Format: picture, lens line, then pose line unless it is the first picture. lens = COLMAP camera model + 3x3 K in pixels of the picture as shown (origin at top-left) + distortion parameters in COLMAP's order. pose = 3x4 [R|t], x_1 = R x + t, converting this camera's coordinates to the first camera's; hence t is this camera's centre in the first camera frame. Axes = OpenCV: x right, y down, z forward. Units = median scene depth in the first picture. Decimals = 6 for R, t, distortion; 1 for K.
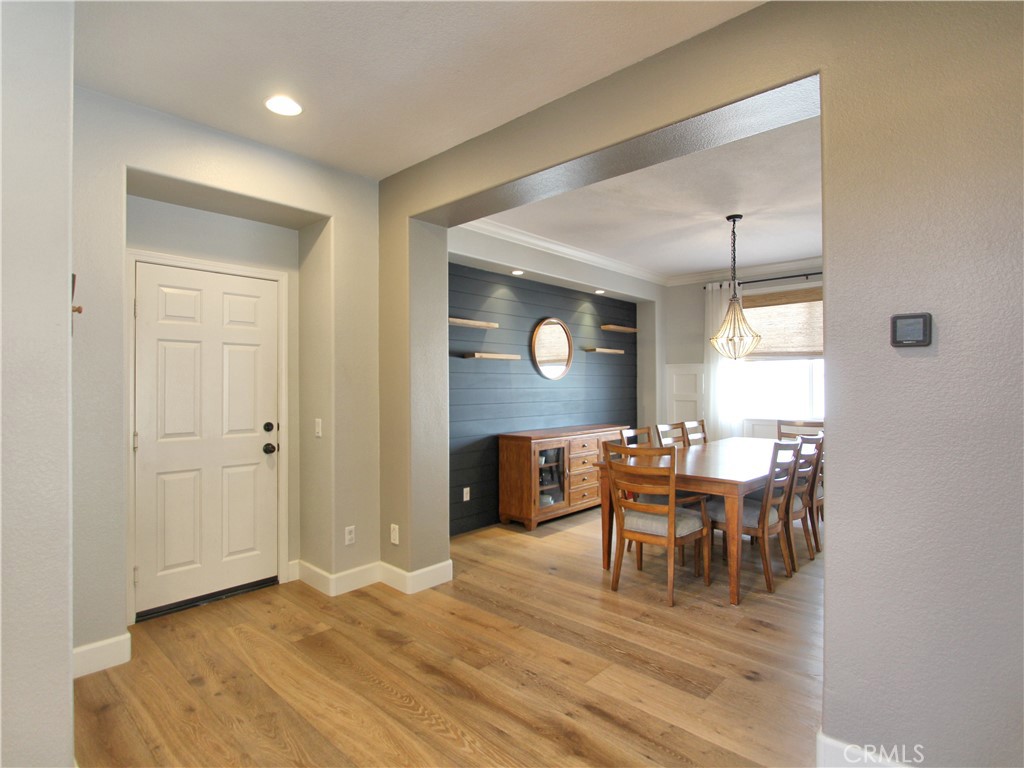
lens RADIAL K [[532.0, 0, 512.0], [0, 532.0, 384.0], [0, 0, 1]] dist [-0.012388, -0.000145]
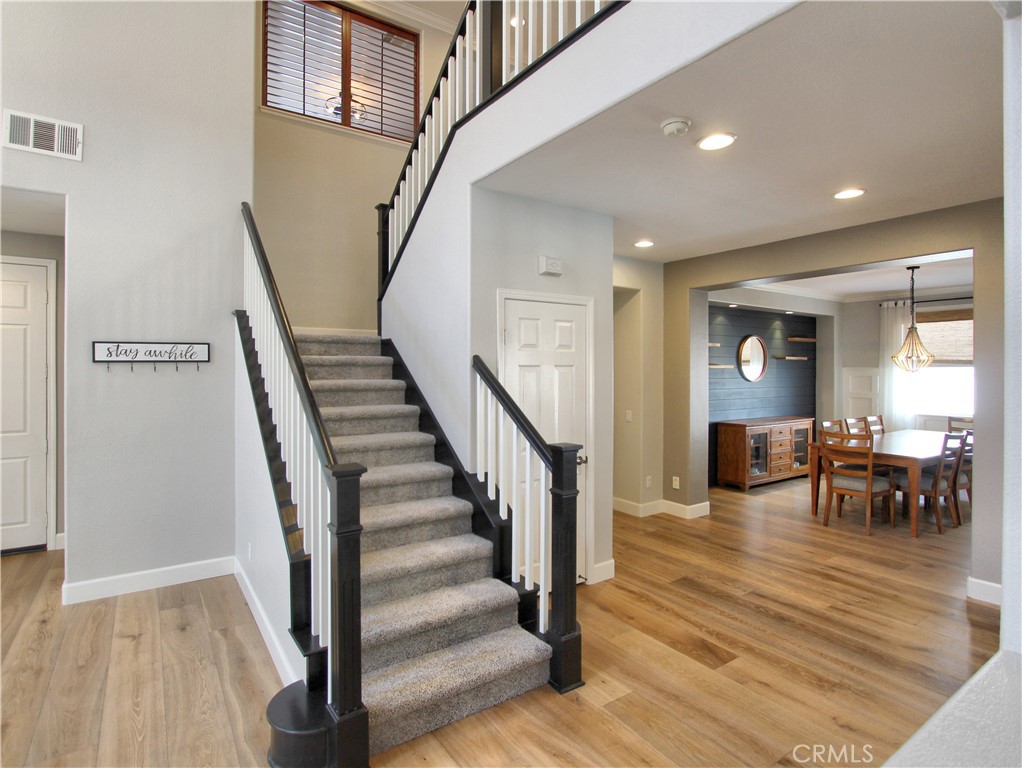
lens RADIAL K [[534.6, 0, 507.1], [0, 534.6, 370.7], [0, 0, 1]] dist [-0.013052, -0.000446]
pose [[0.973051, 0.006595, -0.230495, -0.253451], [-0.005033, 0.999960, 0.007362, -0.050515], [0.230534, -0.006003, 0.973046, -0.513174]]
